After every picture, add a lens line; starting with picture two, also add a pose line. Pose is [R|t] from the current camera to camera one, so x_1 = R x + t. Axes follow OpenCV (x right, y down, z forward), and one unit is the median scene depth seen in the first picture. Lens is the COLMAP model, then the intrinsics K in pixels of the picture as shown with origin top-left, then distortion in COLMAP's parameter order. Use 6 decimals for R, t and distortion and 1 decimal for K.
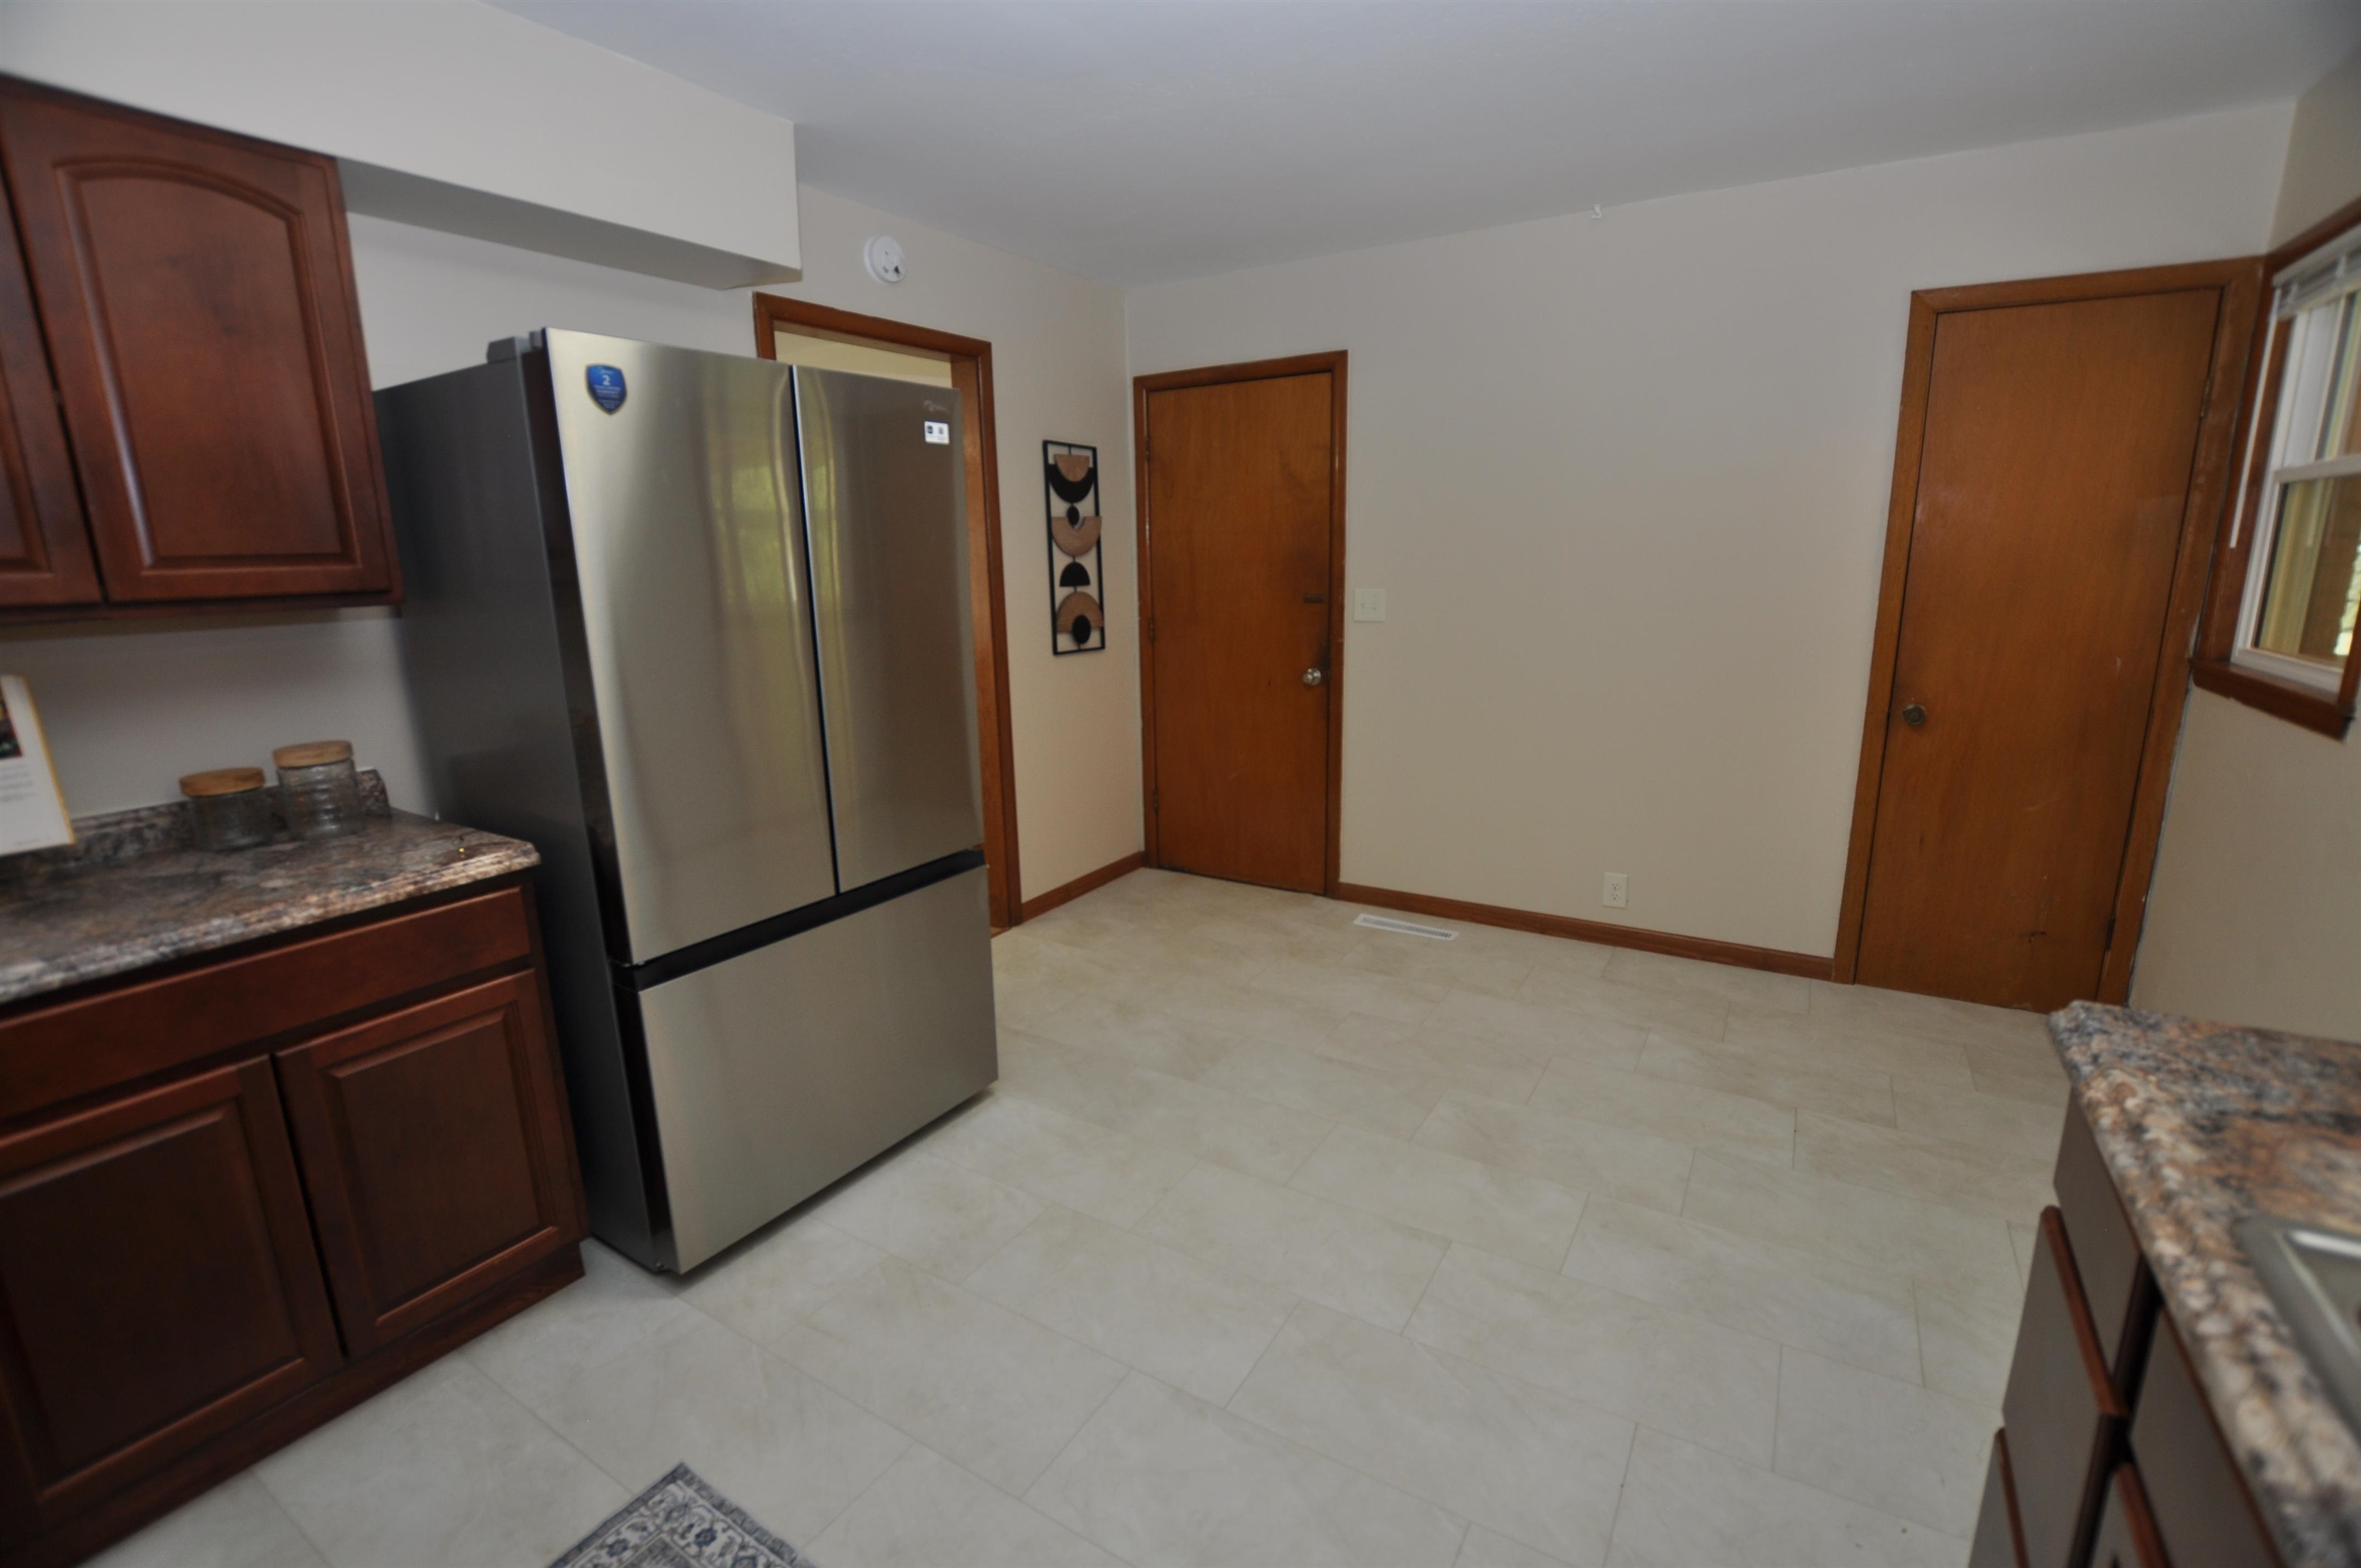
lens RADIAL K [[1040.3, 0, 1179.5], [0, 1040.3, 793.3], [0, 0, 1]] dist [-0.039618, 0.007551]
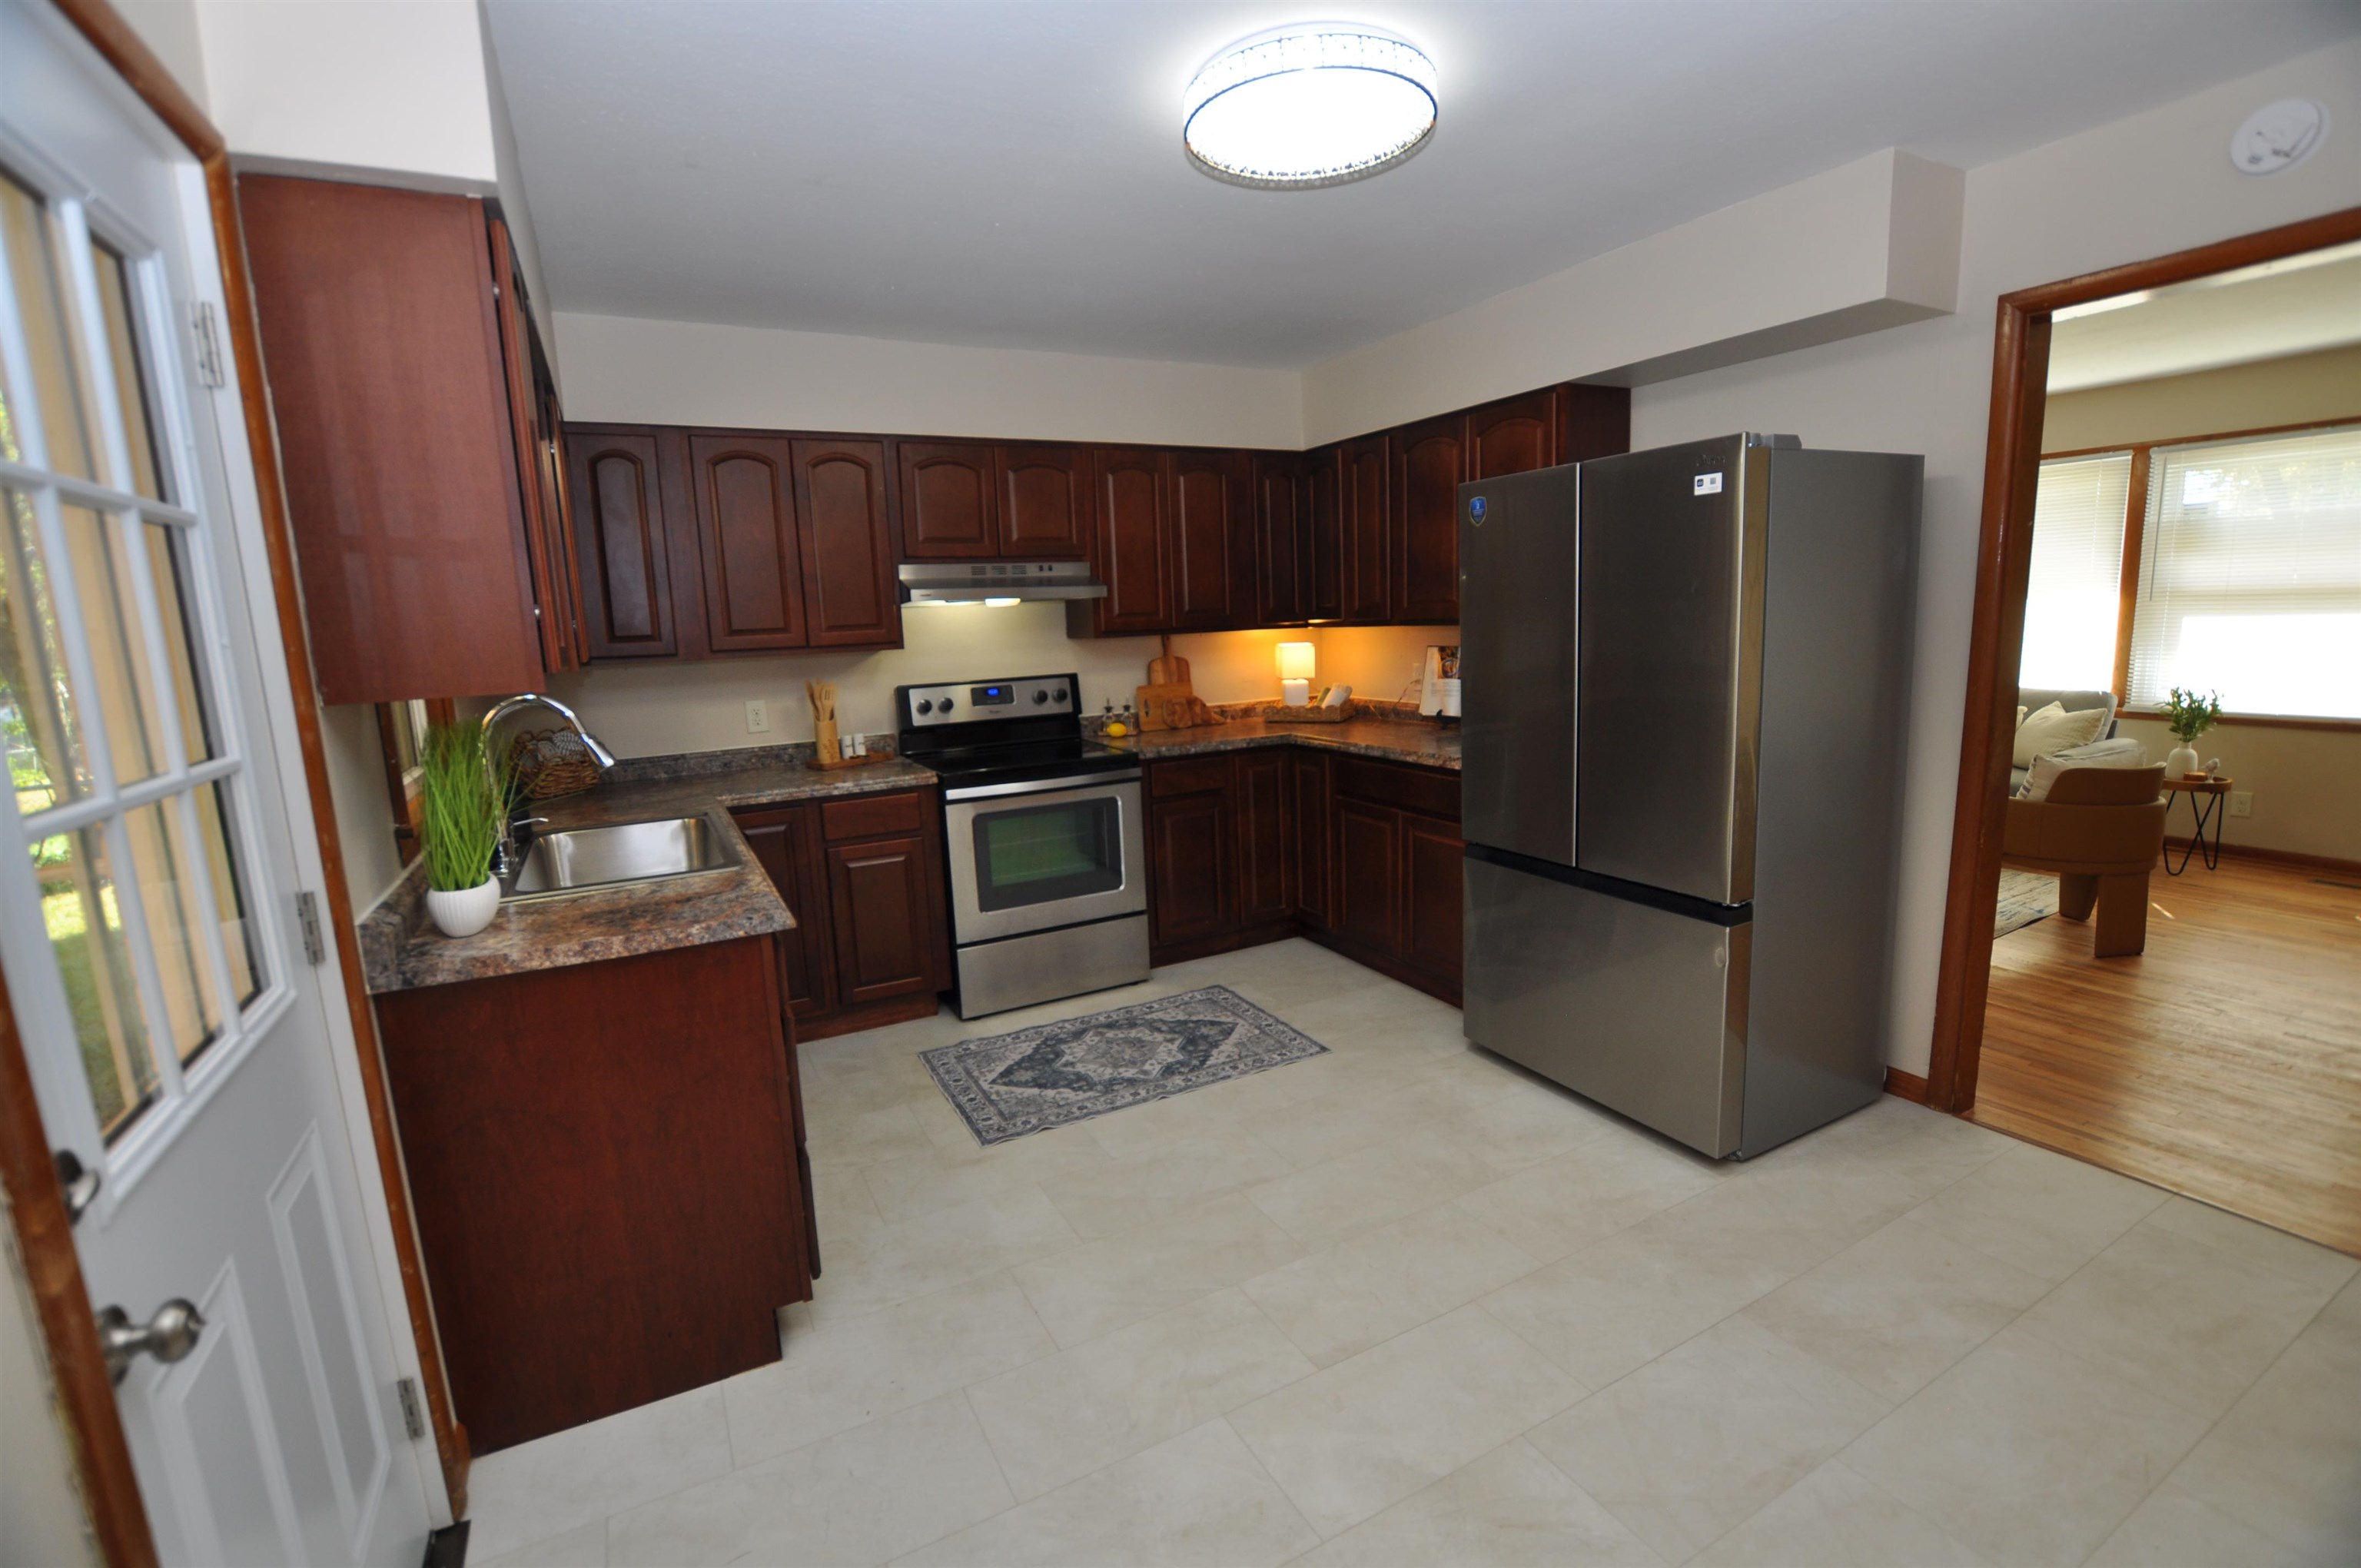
lens RADIAL K [[1040.3, 0, 1179.5], [0, 1040.3, 793.3], [0, 0, 1]] dist [-0.039618, 0.007551]
pose [[-0.502640, 0.189849, -0.843392, 0.932285], [-0.144971, 0.943263, 0.298728, -0.285351], [0.852254, 0.272420, -0.446599, 1.081514]]
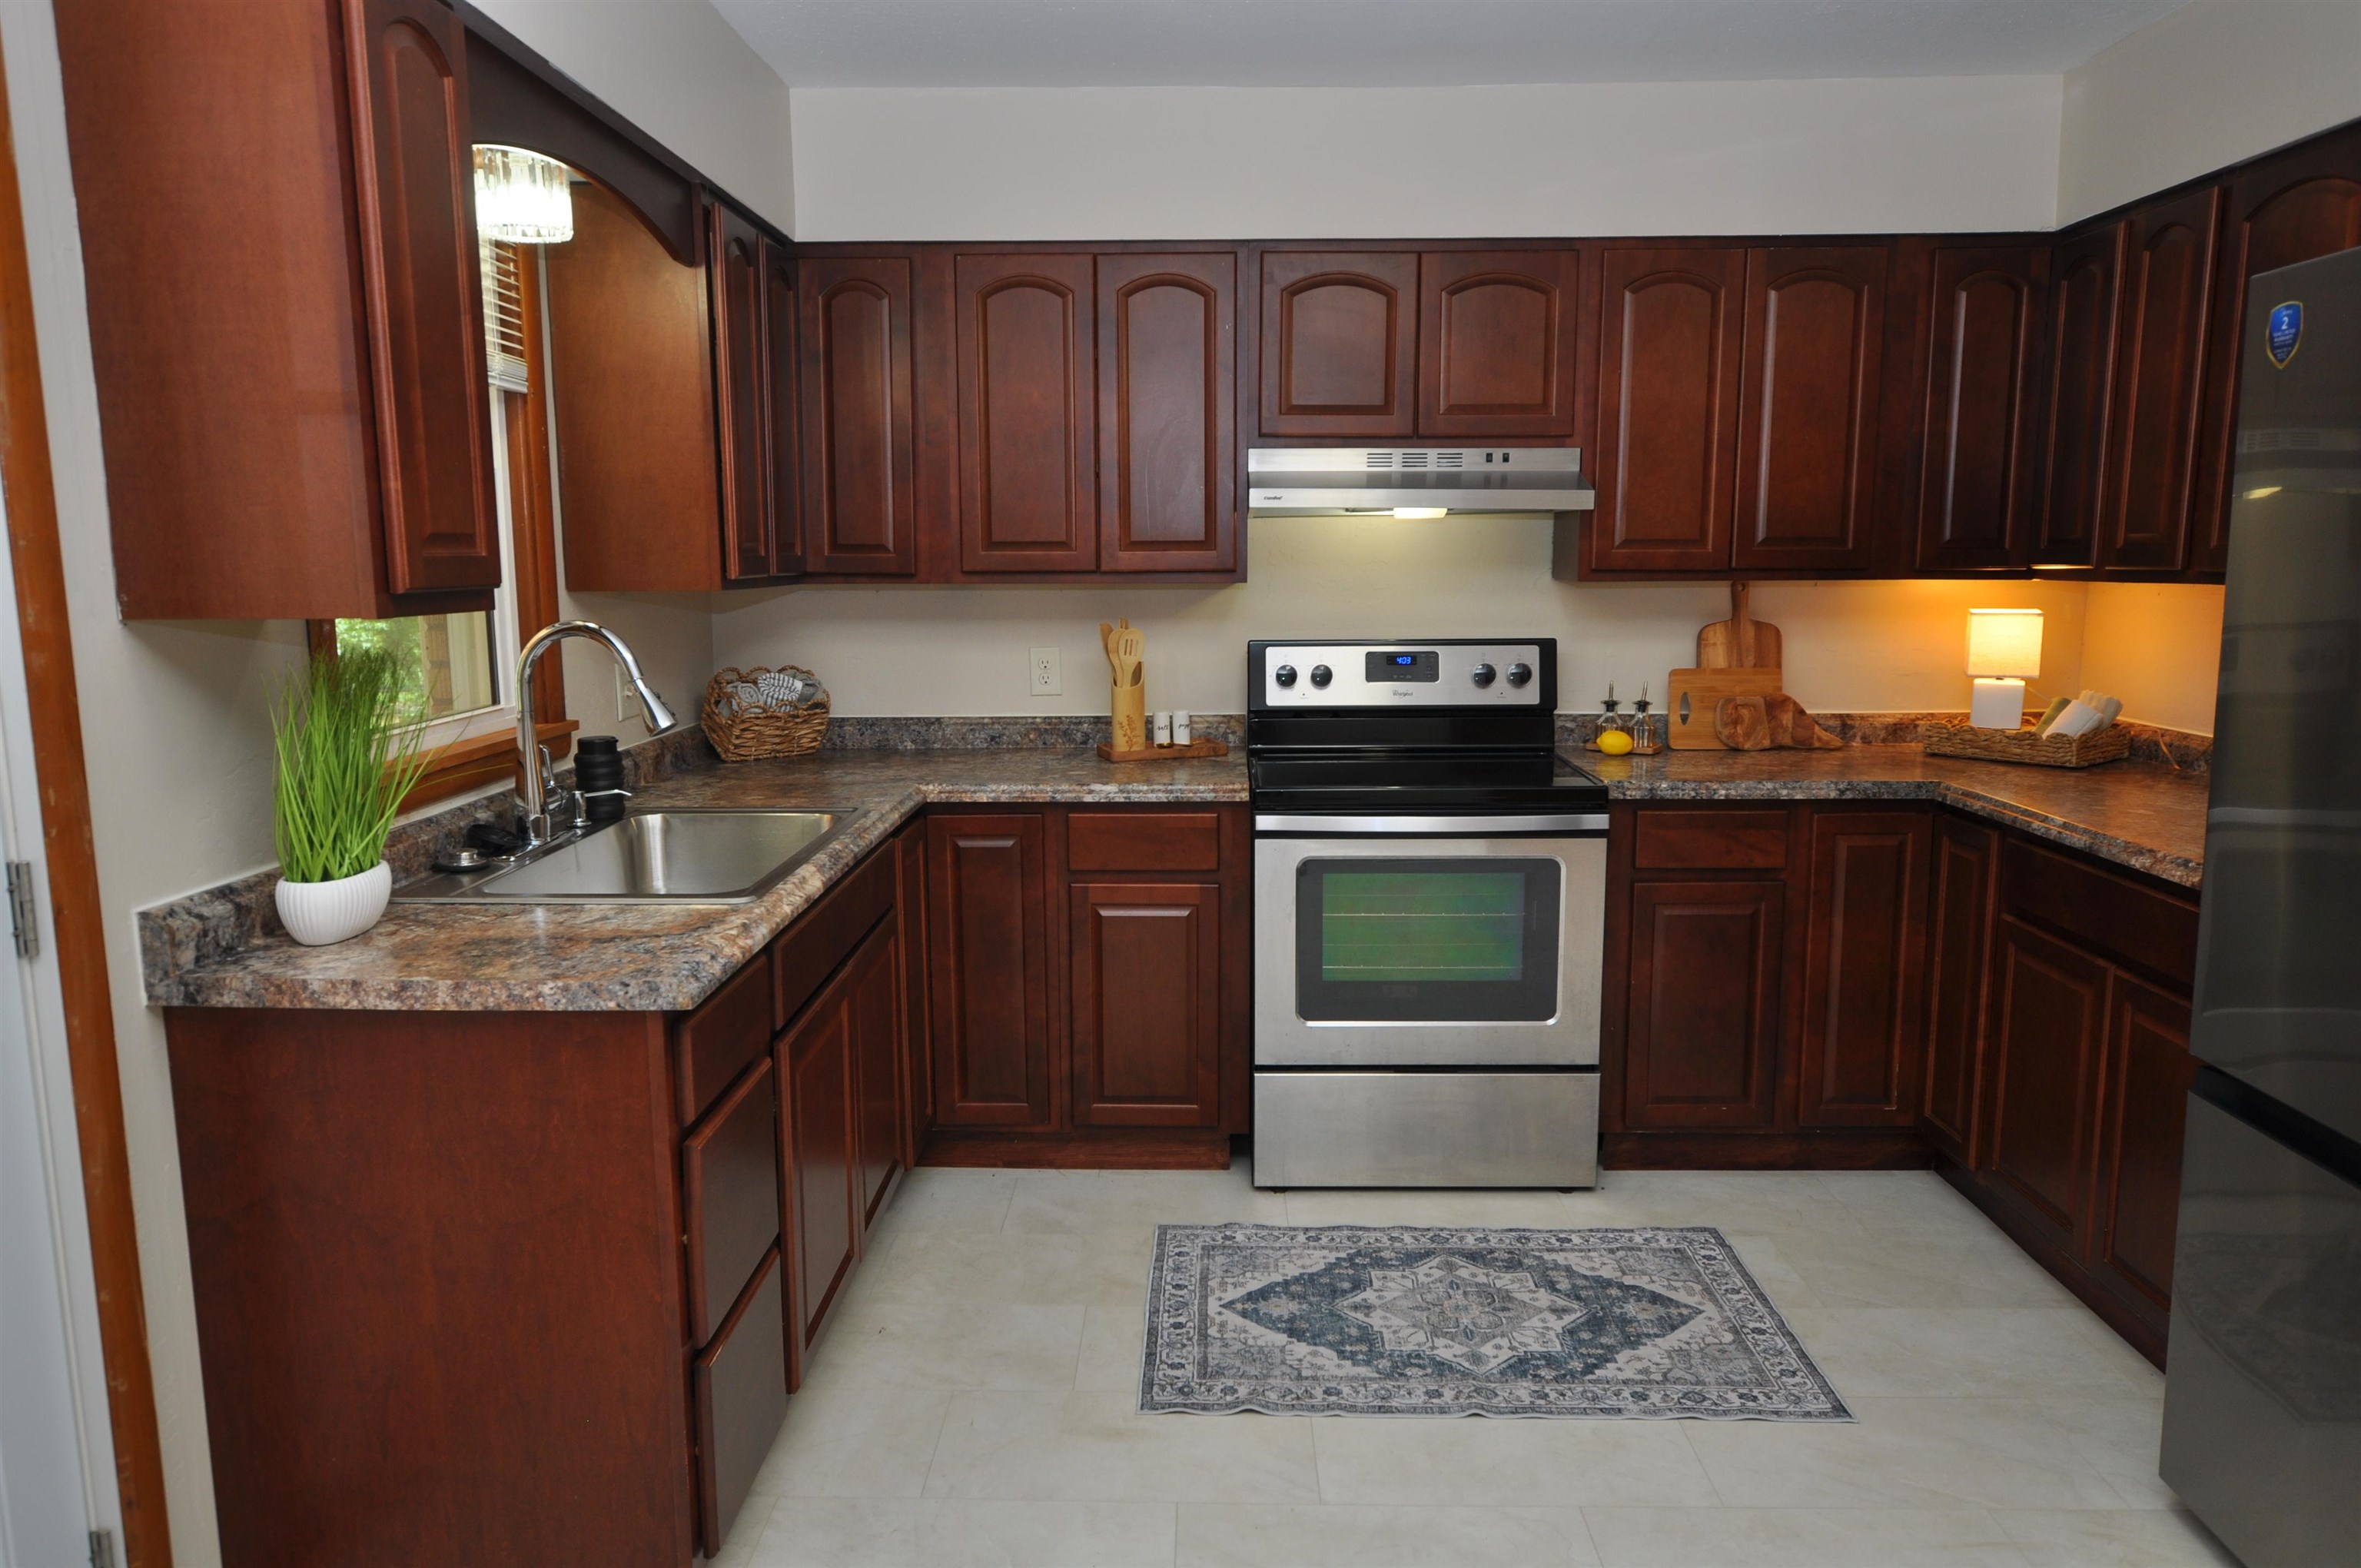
lens RADIAL K [[1596.1, 0, 1187.5], [0, 1596.1, 788.3], [0, 0, 1]] dist [0.004773, 0.002436]
pose [[-0.859360, 0.102851, -0.500921, 0.588191], [-0.092681, 0.932016, 0.350366, -0.308476], [0.502902, 0.347516, -0.791405, 1.216170]]
